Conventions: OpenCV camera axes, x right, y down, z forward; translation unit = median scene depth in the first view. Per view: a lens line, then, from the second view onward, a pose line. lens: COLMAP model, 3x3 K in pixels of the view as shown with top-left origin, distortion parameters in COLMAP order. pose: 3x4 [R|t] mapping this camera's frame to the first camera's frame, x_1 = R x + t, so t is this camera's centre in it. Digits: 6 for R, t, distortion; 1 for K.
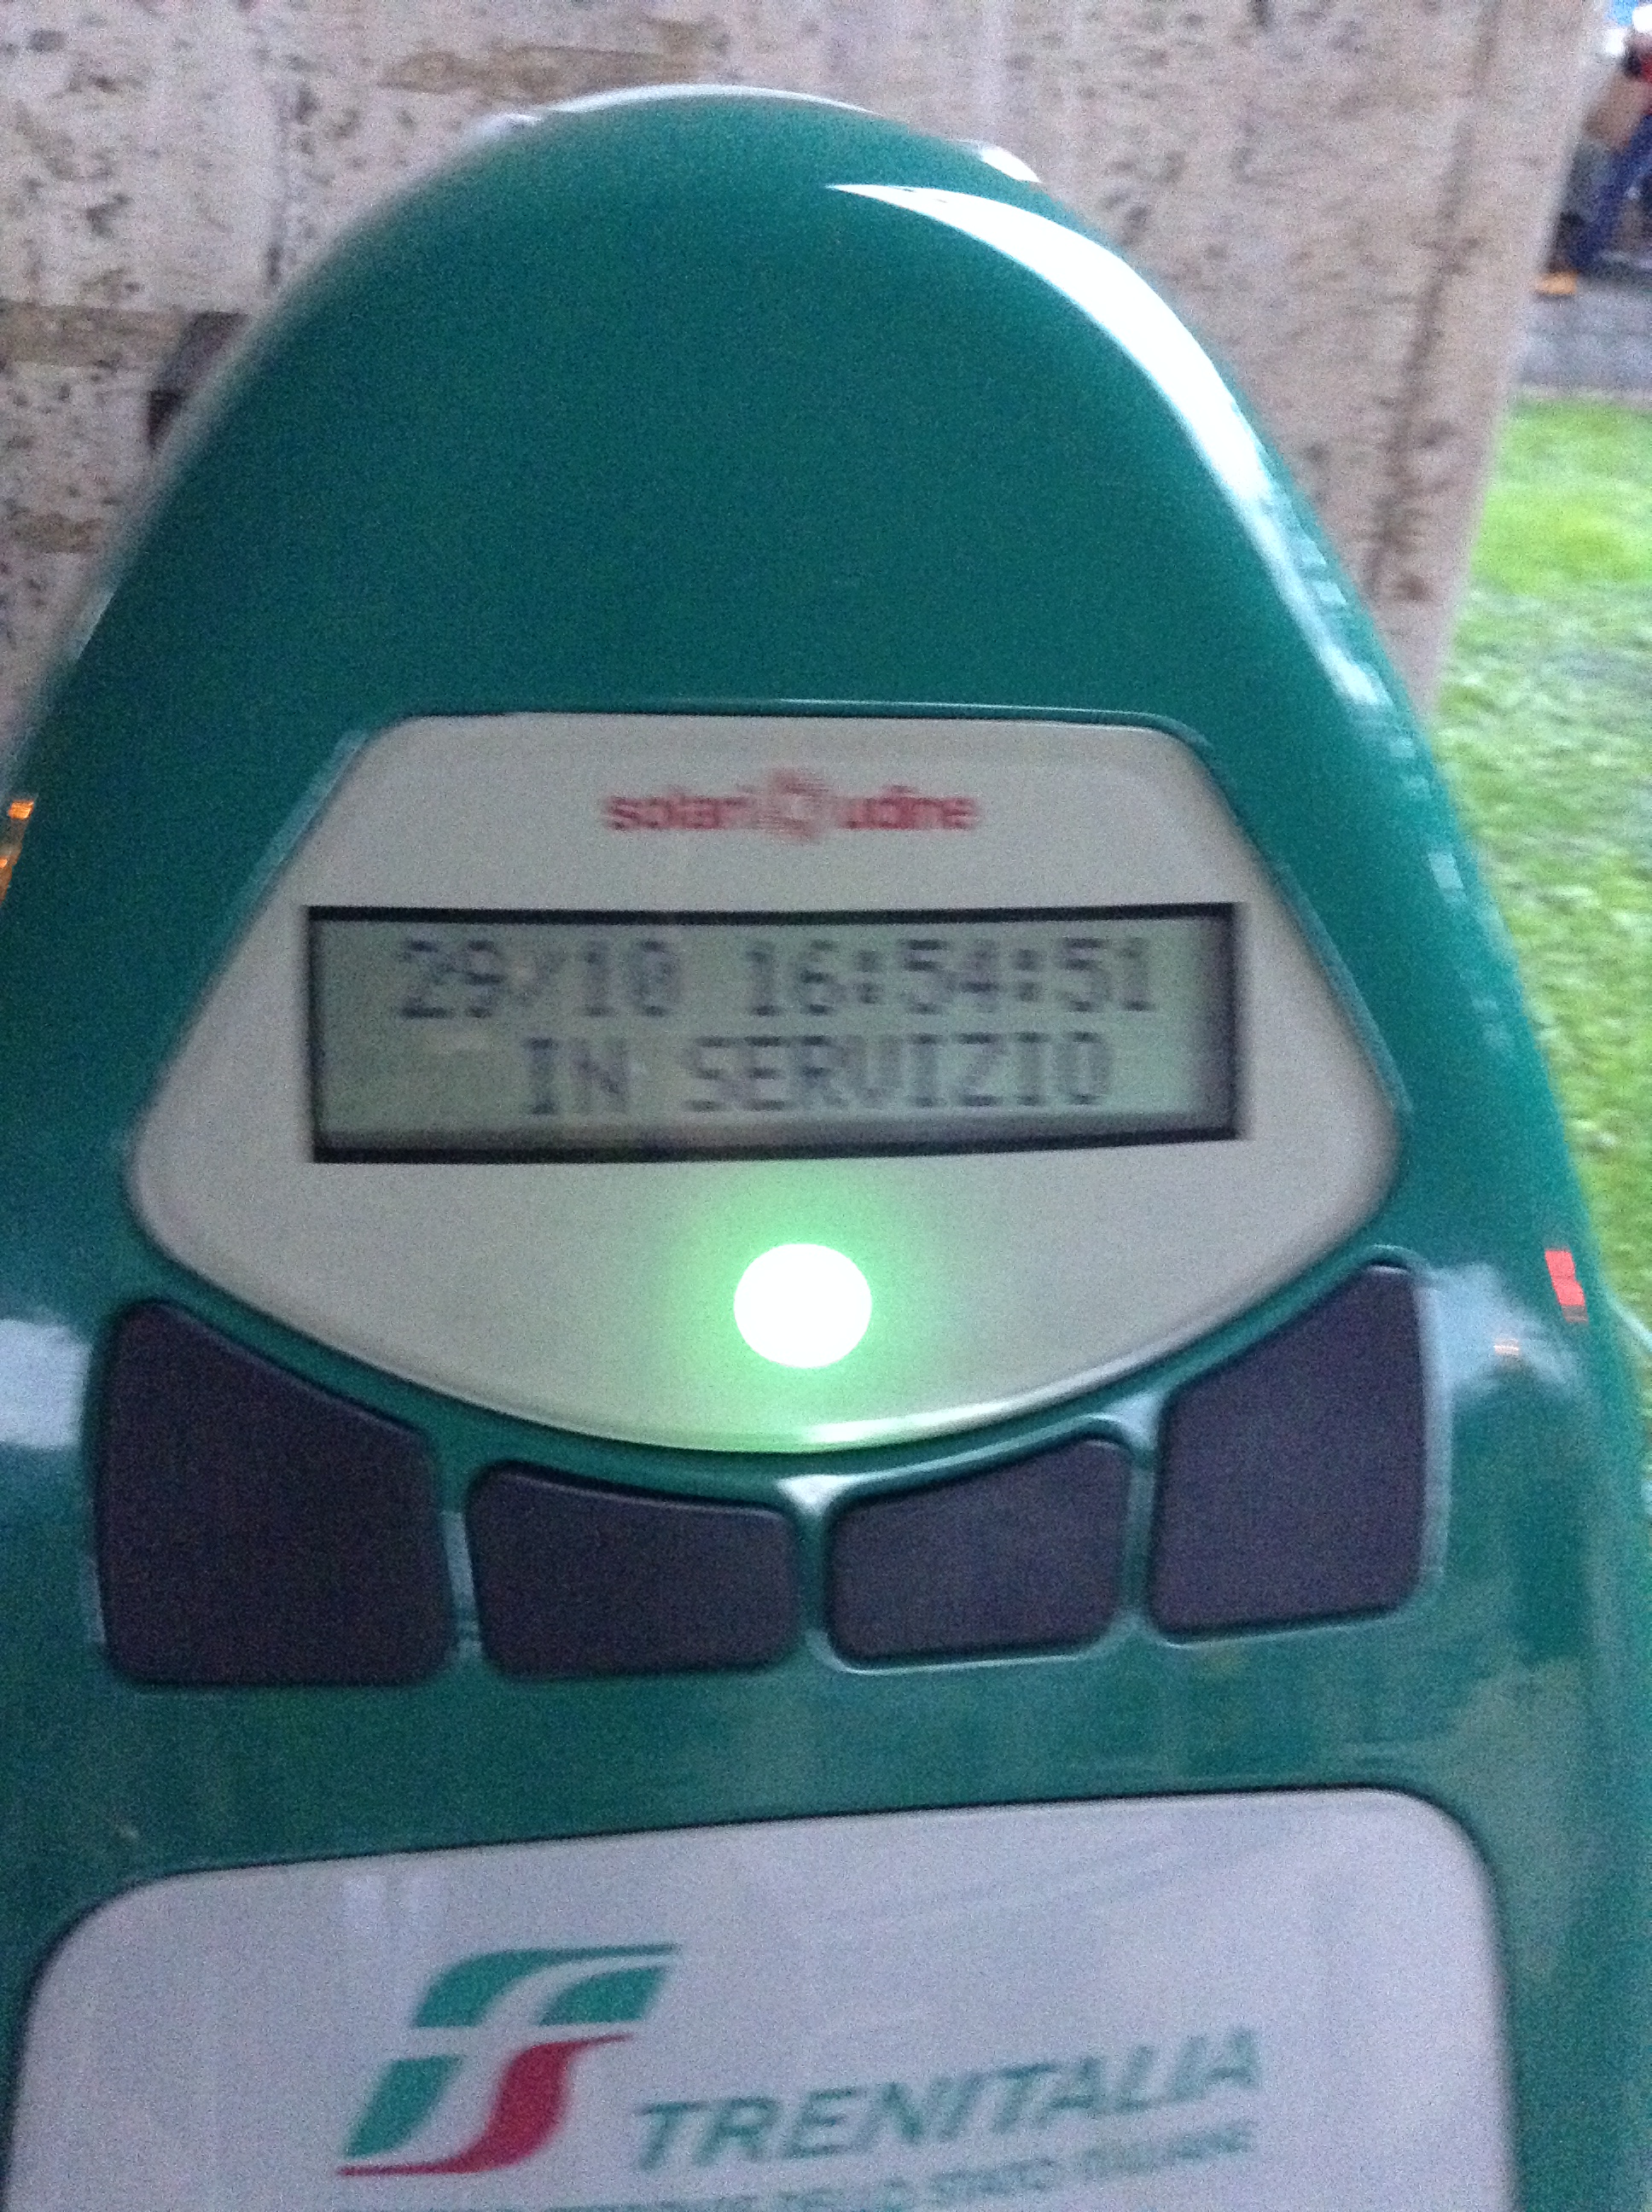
lens RADIAL K [[2115.6, 0, 826.0], [0, 2115.6, 1106.0], [0, 0, 1]] dist [0.013390, 0.013385]
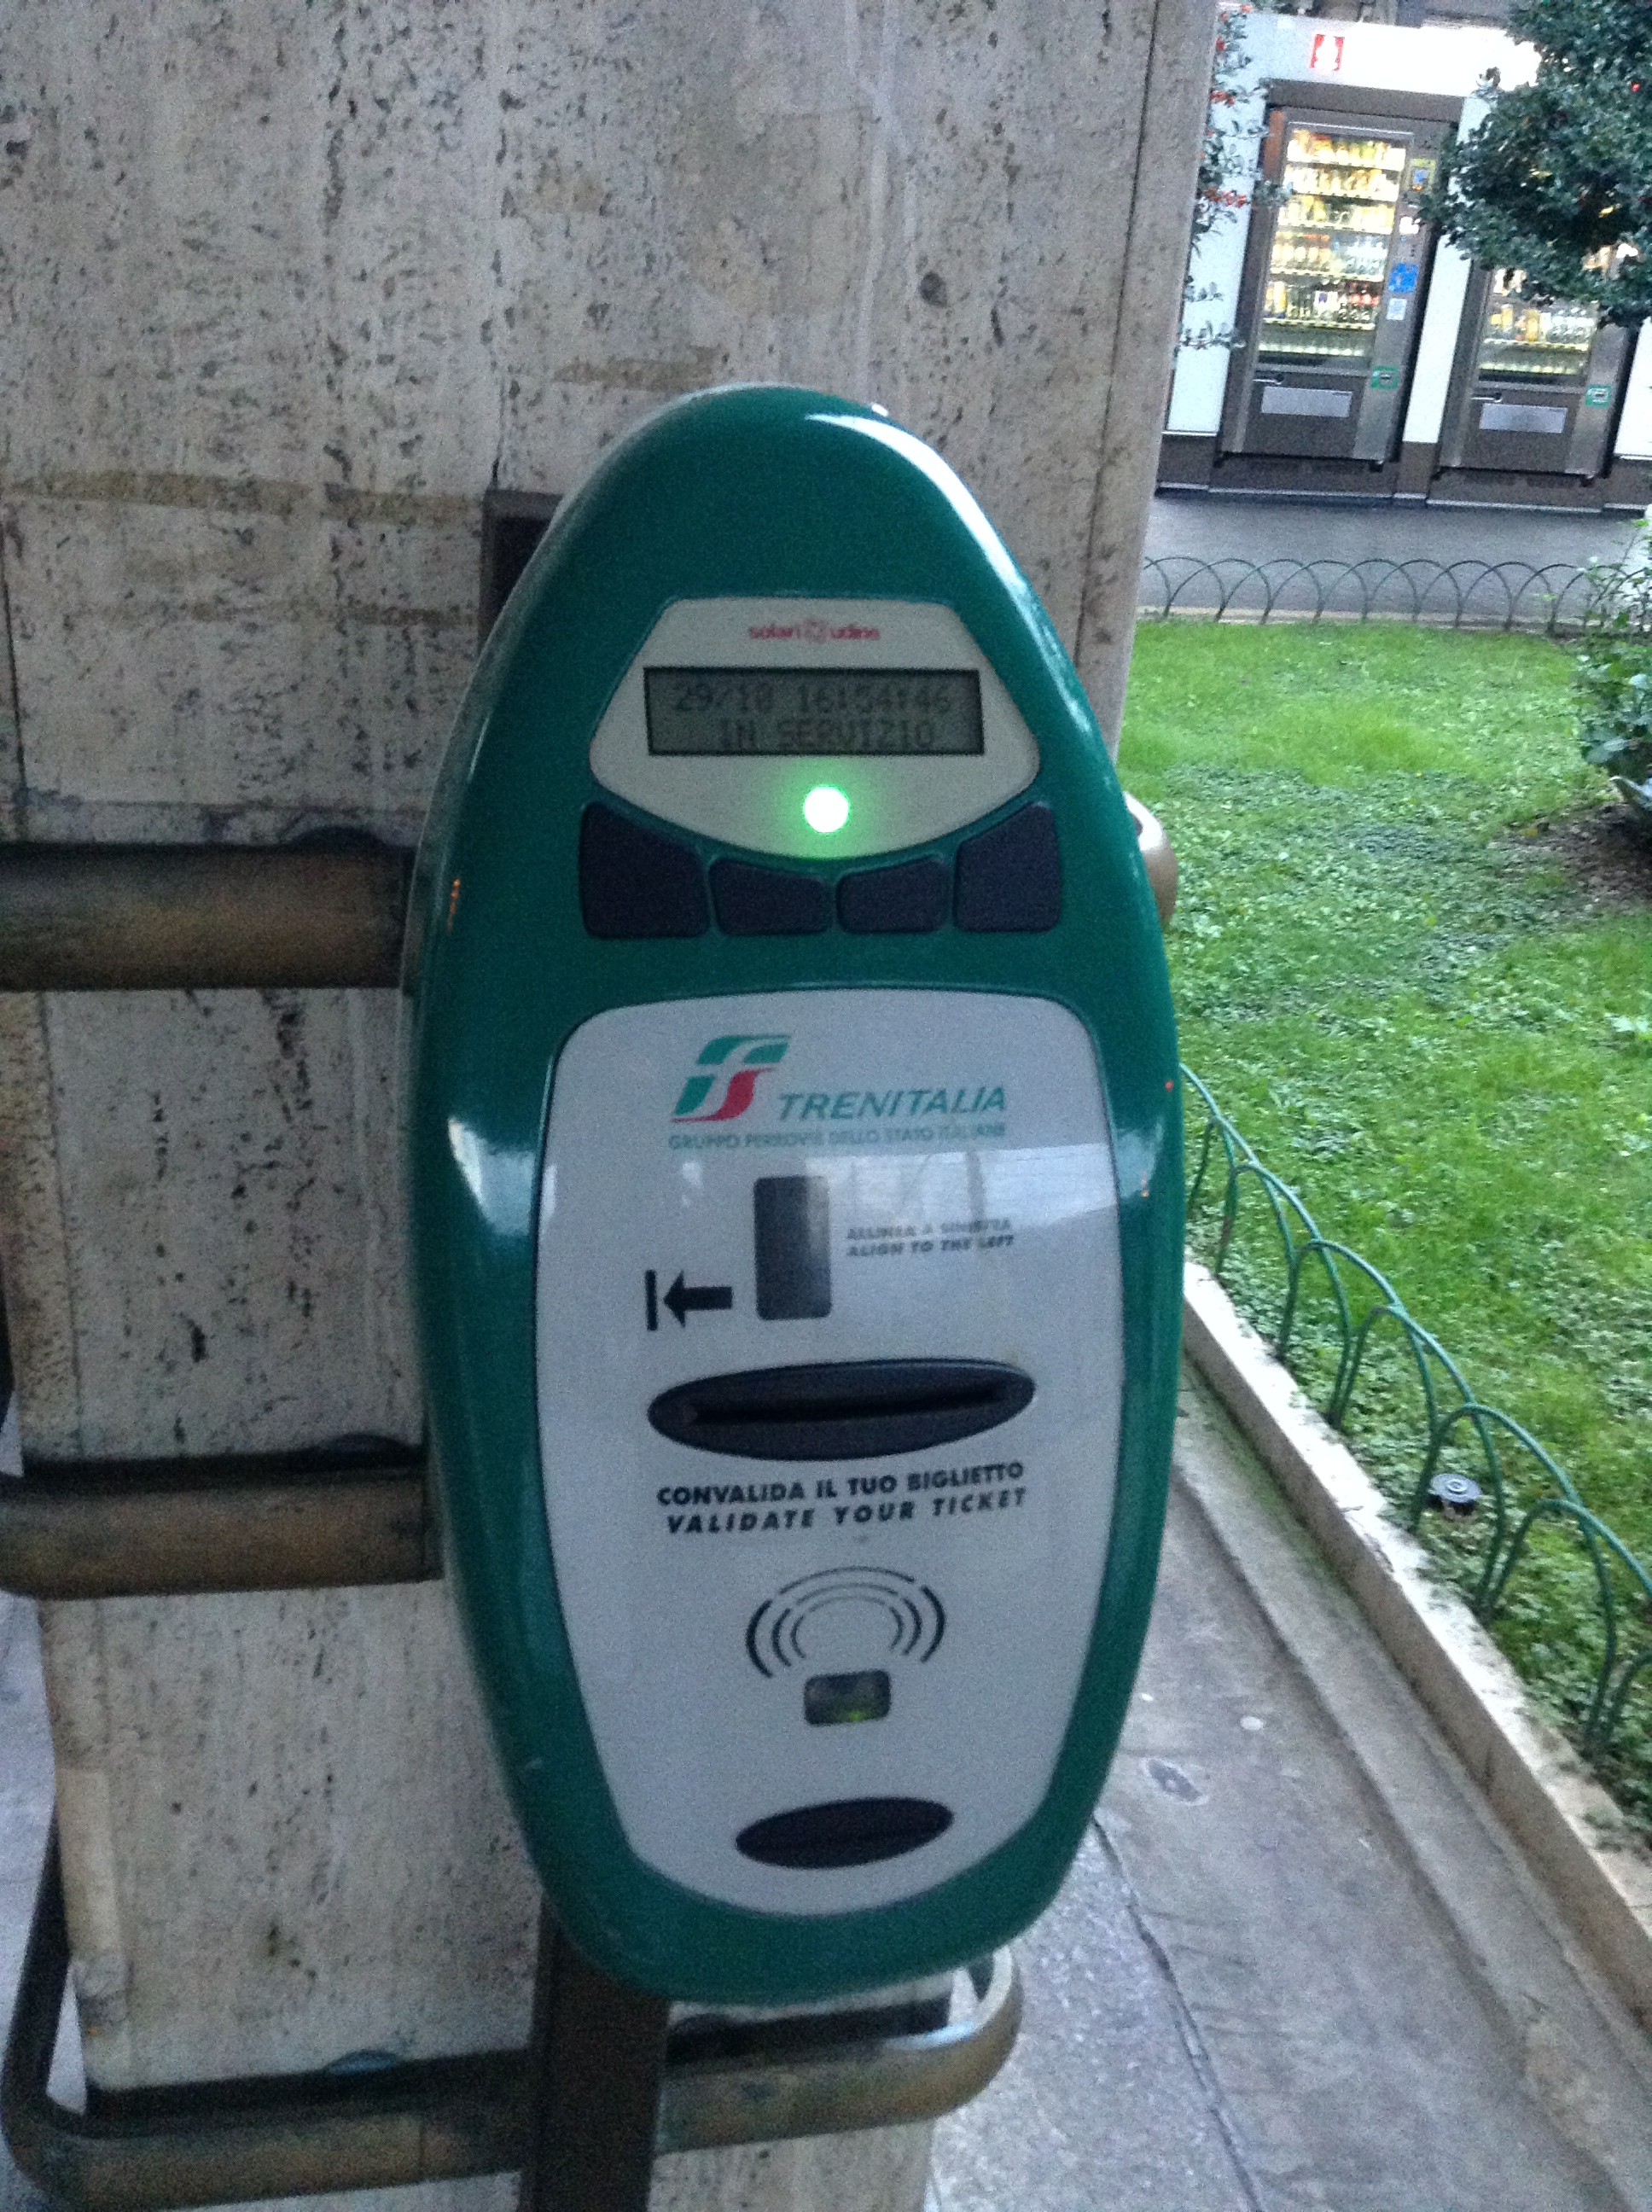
lens RADIAL K [[2150.6, 0, 826.0], [0, 2150.6, 1106.0], [0, 0, 1]] dist [0.173849, -0.001577]
pose [[0.997583, -0.036804, 0.058936, -0.102441], [0.043523, 0.992163, -0.117128, 0.432503], [-0.054163, 0.119410, 0.991367, -0.942226]]
